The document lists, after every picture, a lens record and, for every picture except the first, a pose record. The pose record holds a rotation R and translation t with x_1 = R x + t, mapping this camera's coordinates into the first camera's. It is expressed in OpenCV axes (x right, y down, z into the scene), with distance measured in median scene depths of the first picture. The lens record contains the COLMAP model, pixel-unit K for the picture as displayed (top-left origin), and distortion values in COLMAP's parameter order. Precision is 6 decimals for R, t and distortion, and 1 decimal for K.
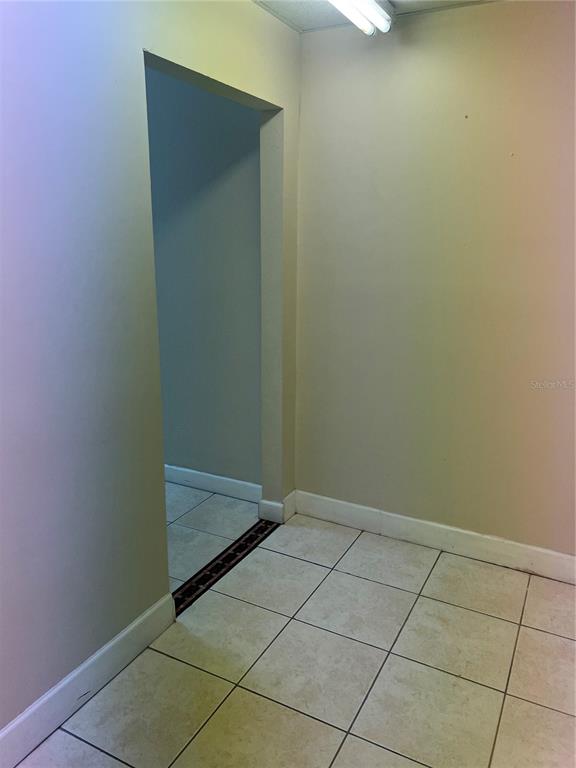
lens RADIAL K [[578.2, 0, 283.6], [0, 578.2, 382.0], [0, 0, 1]] dist [0.015092, -0.004965]
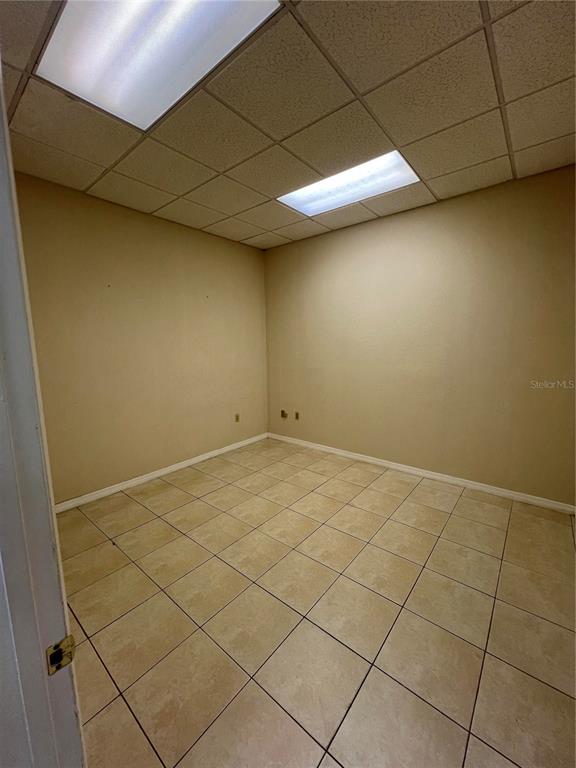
lens RADIAL K [[309.3, 0, 293.0], [0, 309.3, 388.7], [0, 0, 1]] dist [0.008738, -0.000685]
pose [[0.983412, 0.006230, -0.181277, 0.048574], [-0.025567, 0.994192, -0.104537, -0.024413], [0.179573, 0.107437, 0.977860, 0.084183]]
